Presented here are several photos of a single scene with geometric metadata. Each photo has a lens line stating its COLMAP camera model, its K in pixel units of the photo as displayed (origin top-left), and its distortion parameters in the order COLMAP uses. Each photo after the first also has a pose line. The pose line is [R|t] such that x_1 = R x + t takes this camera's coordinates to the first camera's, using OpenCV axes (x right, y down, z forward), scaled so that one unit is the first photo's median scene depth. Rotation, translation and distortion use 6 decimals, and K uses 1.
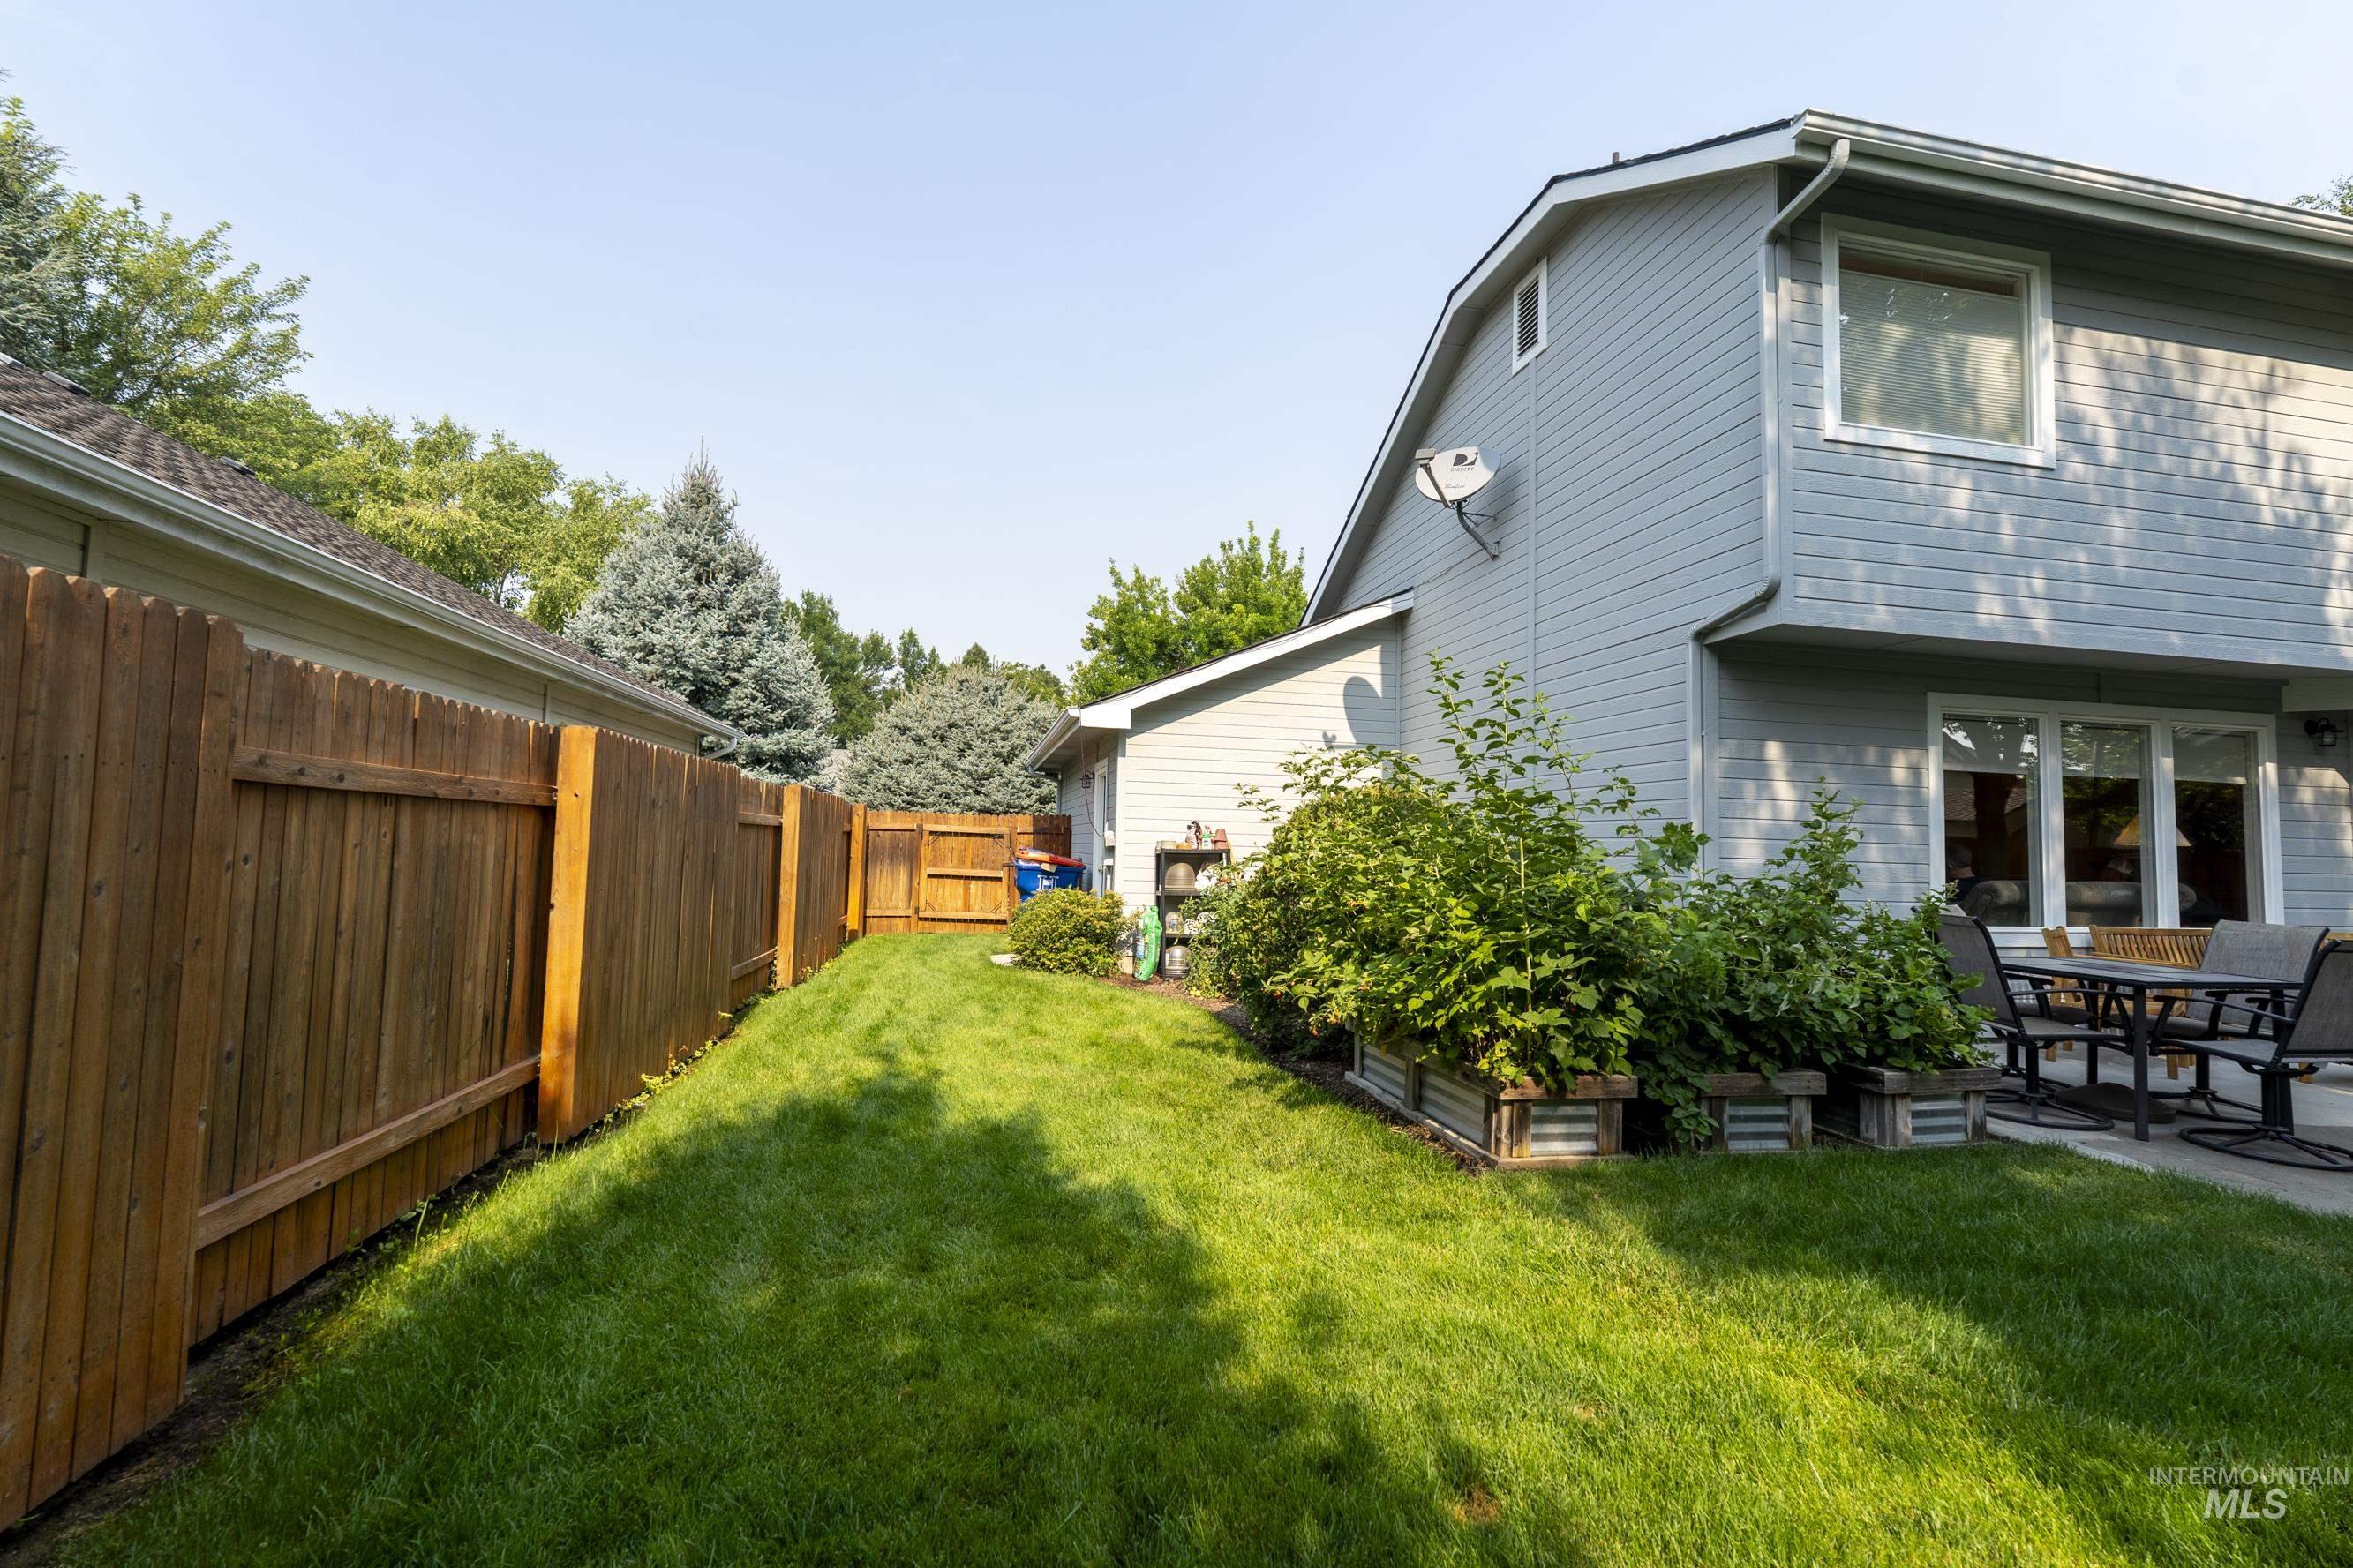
lens RADIAL K [[1033.0, 0, 1178.5], [0, 1033.0, 778.9], [0, 0, 1]] dist [-0.008799, 0.000767]
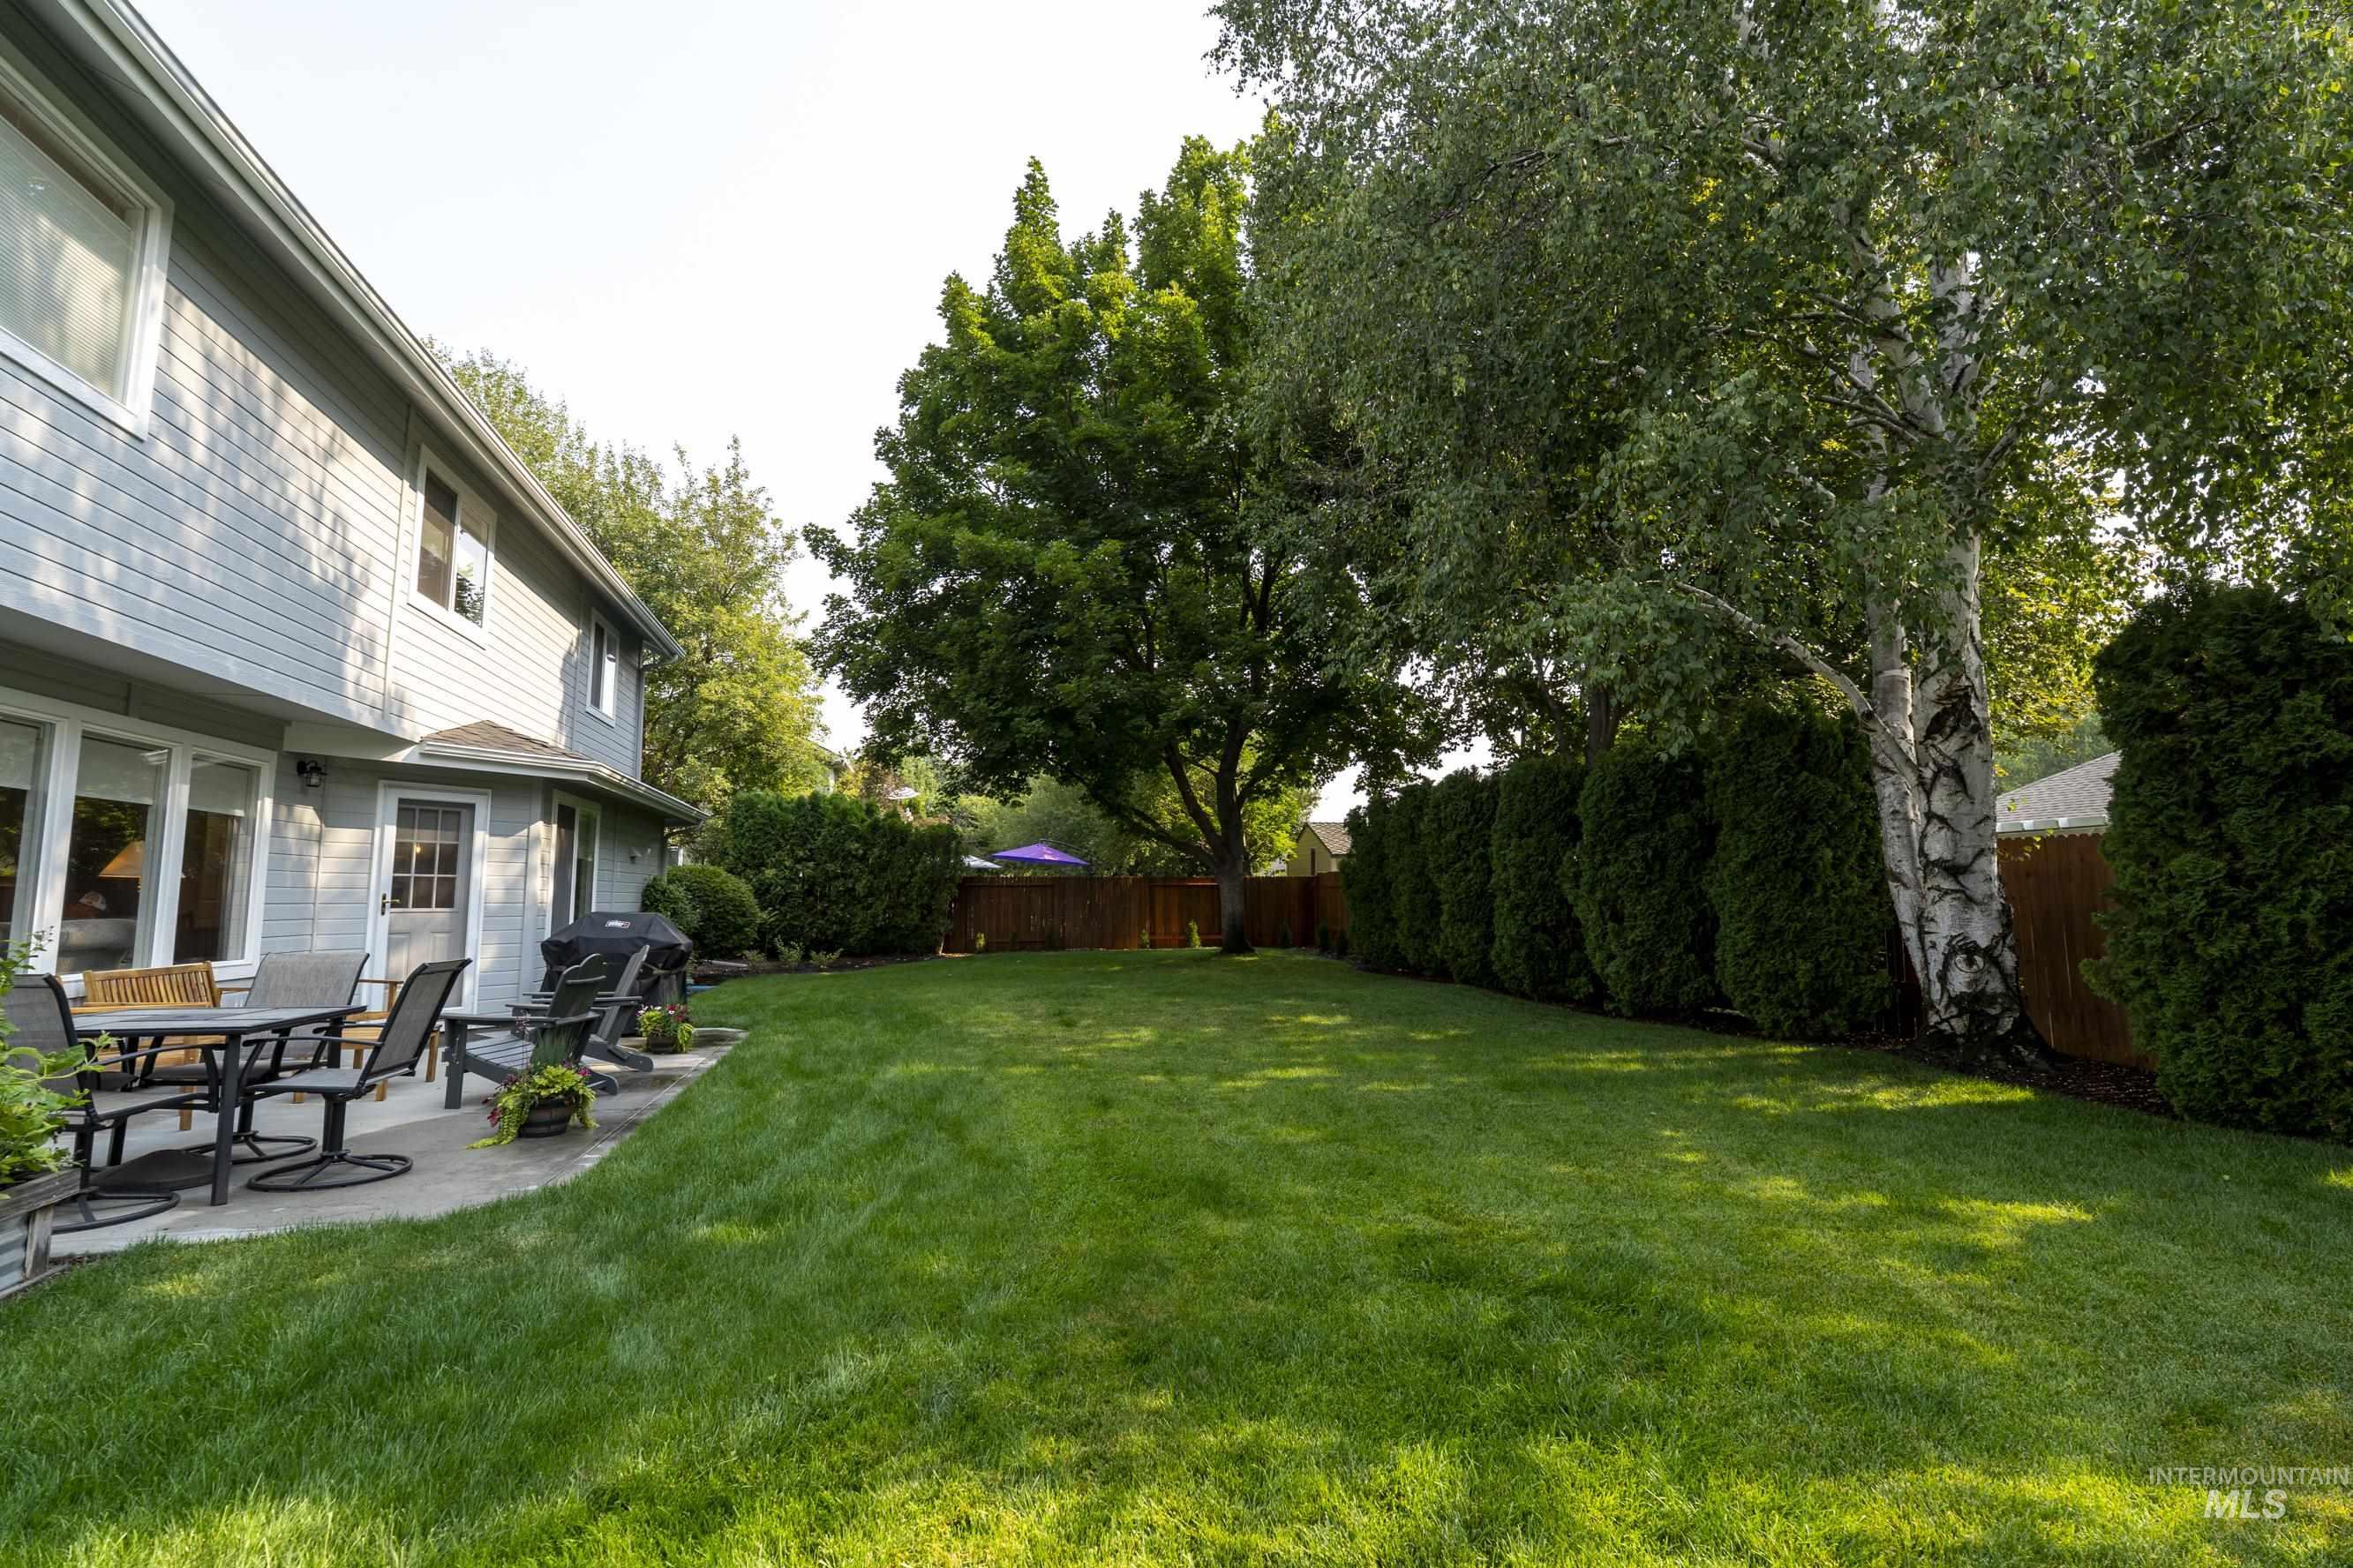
lens RADIAL K [[1033.0, 0, 1176.9], [0, 1033.0, 787.0], [0, 0, 1]] dist [-0.008799, 0.000767]
pose [[-0.060395, 0.081839, 0.994814, -0.031760], [-0.061846, 0.994412, -0.085560, 0.006621], [-0.996257, -0.066693, -0.054996, 0.158739]]
